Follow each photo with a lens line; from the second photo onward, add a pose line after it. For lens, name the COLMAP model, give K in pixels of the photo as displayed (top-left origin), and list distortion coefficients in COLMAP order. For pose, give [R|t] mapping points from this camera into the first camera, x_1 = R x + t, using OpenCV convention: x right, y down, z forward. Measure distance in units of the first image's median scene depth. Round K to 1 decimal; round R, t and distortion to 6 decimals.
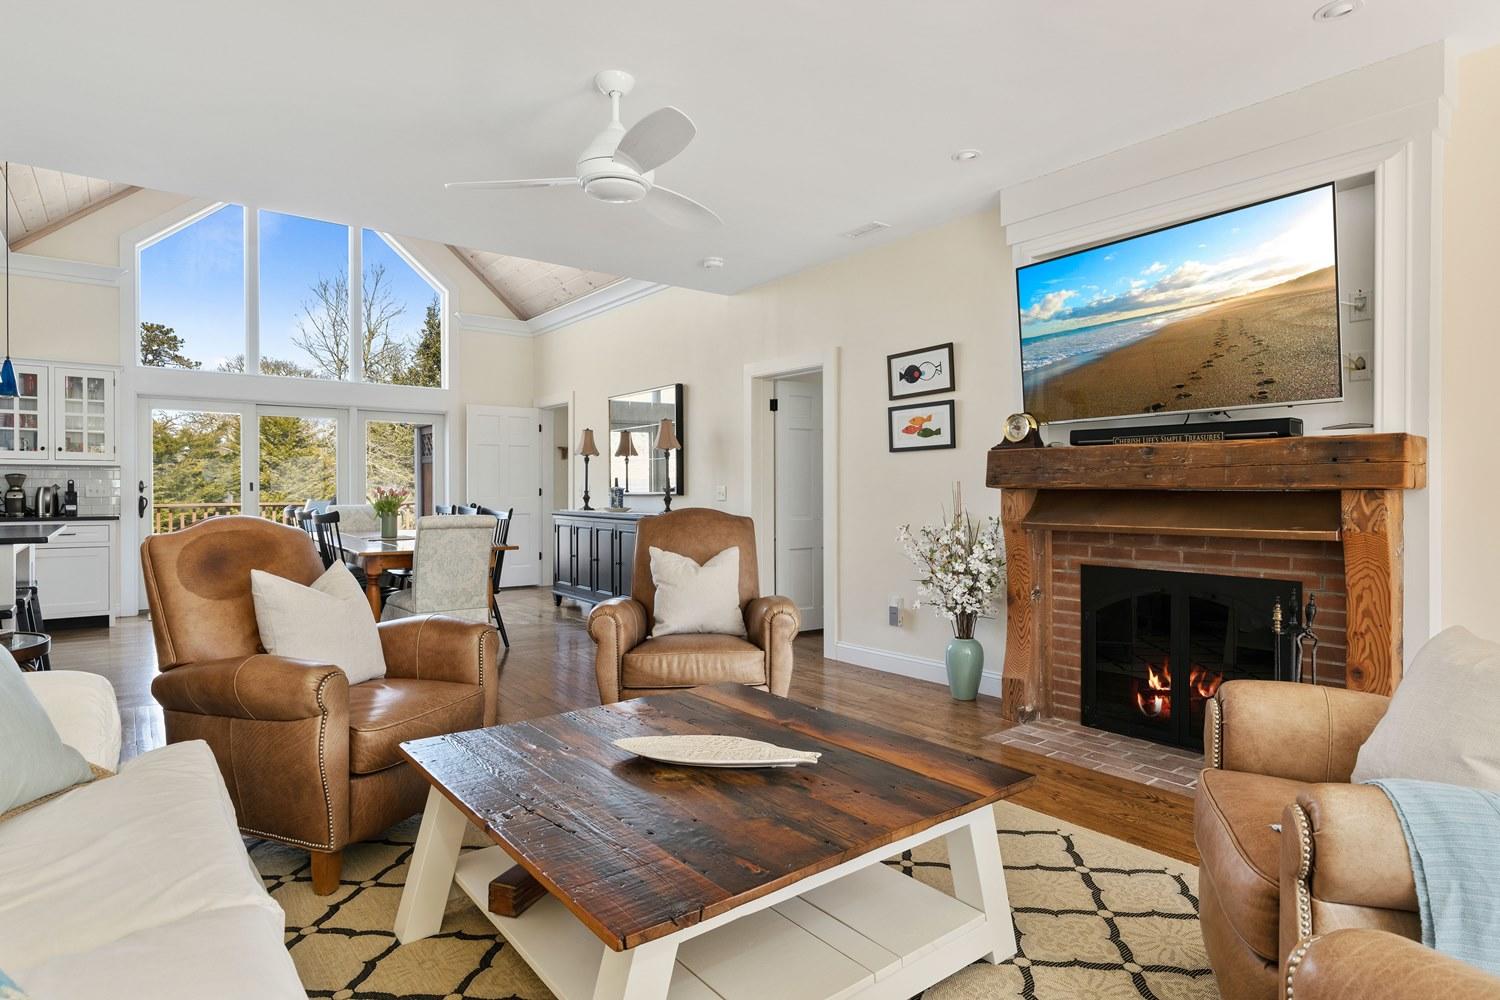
lens RADIAL K [[816.6, 0, 751.9], [0, 816.6, 493.3], [0, 0, 1]] dist [0.005180, 0.000365]
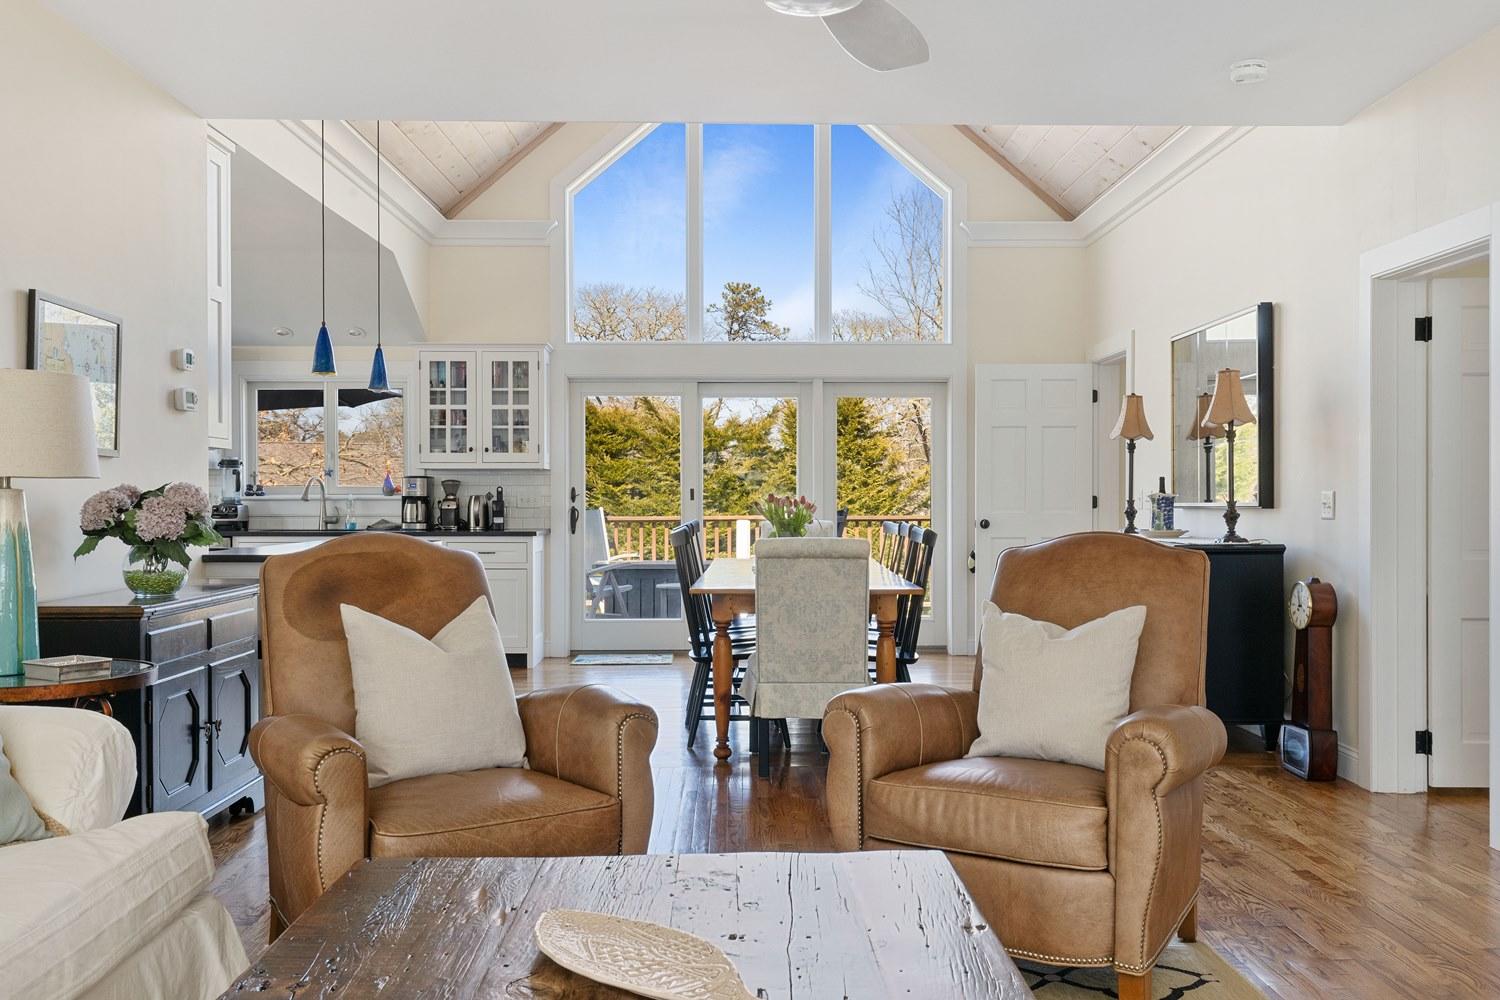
lens RADIAL K [[1315.5, 0, 750.1], [0, 1315.5, 506.2], [0, 0, 1]] dist [0.009438, -0.004454]
pose [[0.798436, 0.003097, -0.602072, 0.171047], [-0.001658, 0.999994, 0.002945, -0.001016], [0.602077, -0.001354, 0.798437, 0.095276]]
